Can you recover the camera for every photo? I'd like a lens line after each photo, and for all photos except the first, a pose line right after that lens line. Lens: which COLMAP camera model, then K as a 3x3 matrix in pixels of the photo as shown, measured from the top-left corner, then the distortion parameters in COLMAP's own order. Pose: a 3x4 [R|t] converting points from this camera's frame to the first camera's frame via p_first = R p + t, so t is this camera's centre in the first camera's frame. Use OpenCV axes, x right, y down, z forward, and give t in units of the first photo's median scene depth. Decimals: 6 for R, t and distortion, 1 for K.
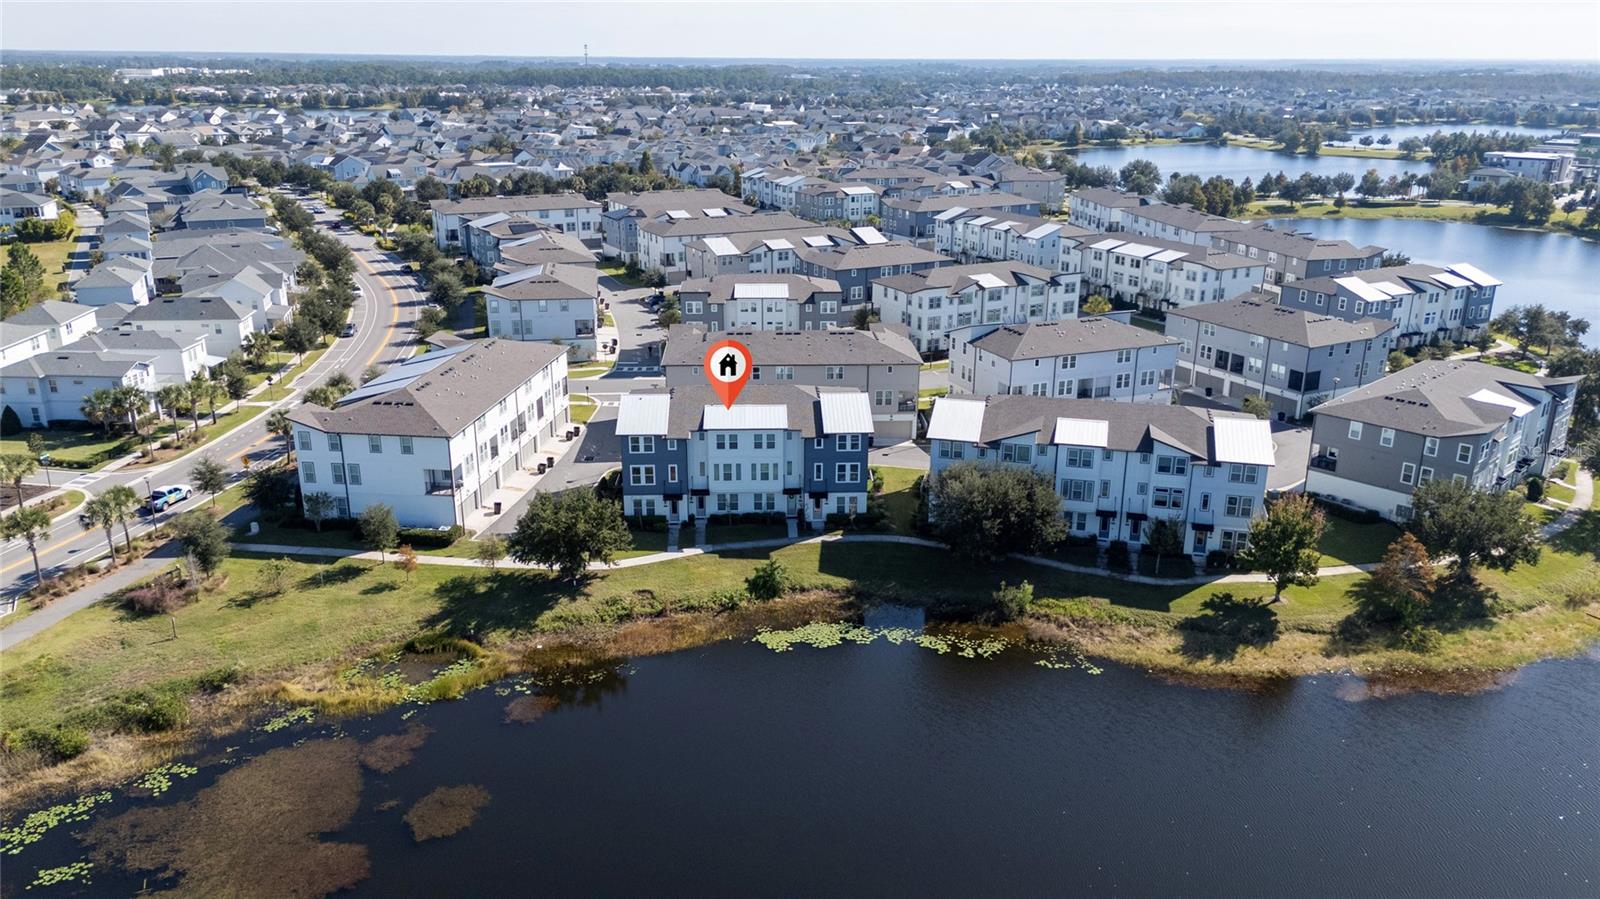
lens RADIAL K [[1175.8, 0, 794.8], [0, 1175.8, 443.1], [0, 0, 1]] dist [0.123974, -0.168767]
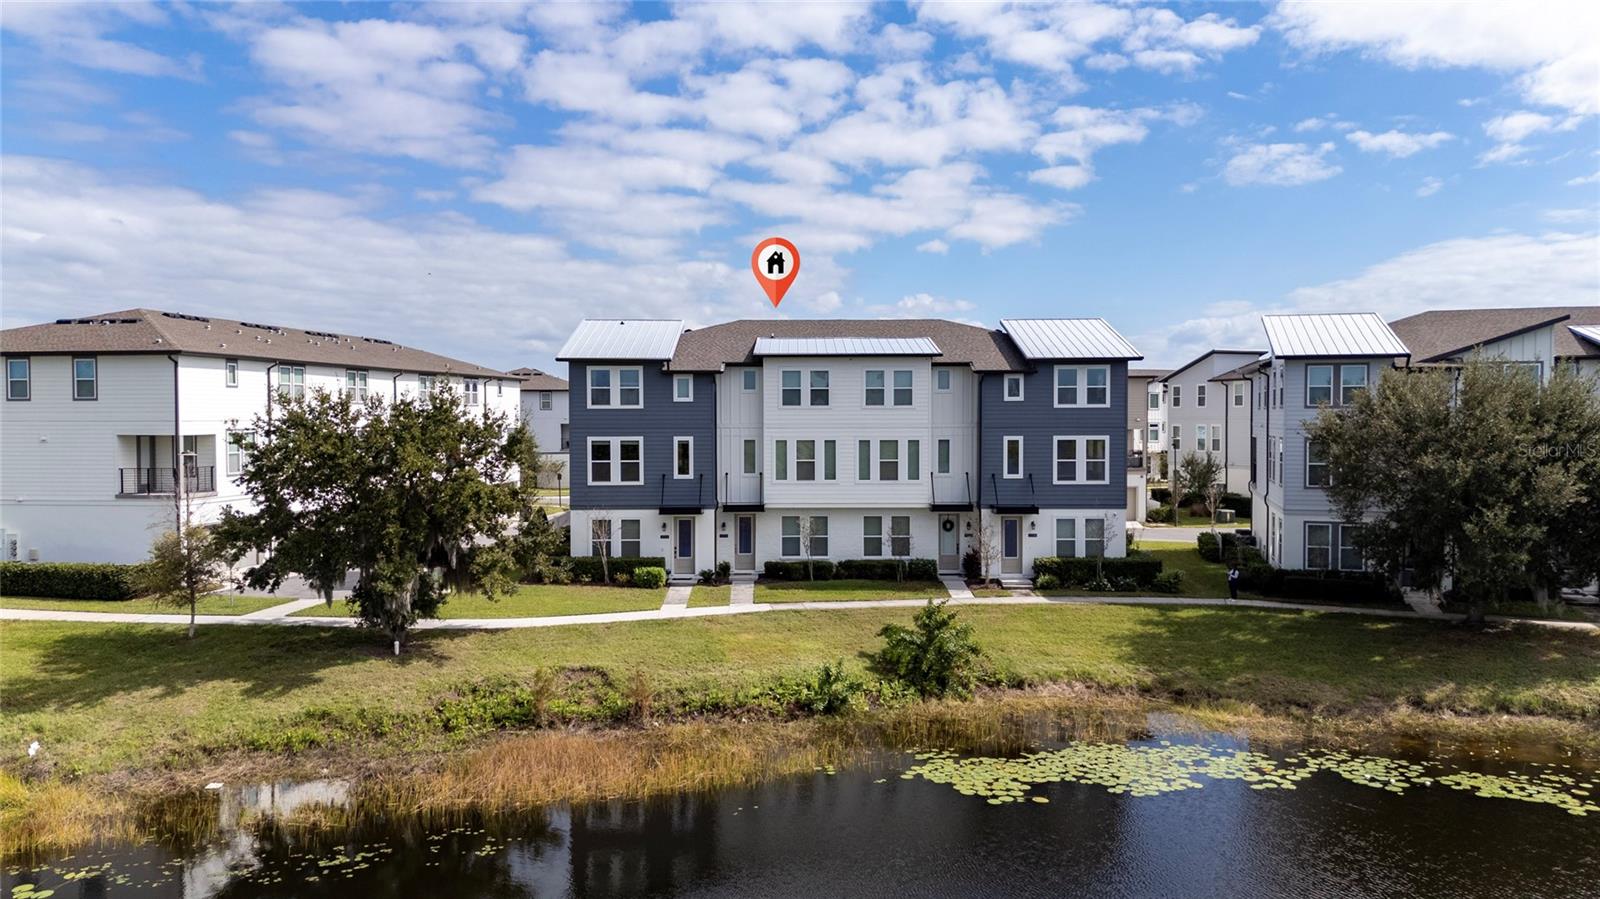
lens RADIAL K [[1175.8, 0, 794.8], [0, 1175.8, 443.1], [0, 0, 1]] dist [0.123974, -0.168767]
pose [[0.999311, -0.001826, -0.037080, -0.045167], [-0.009078, 0.956456, -0.291736, 0.149458], [0.035998, 0.291872, 0.955780, 0.576909]]
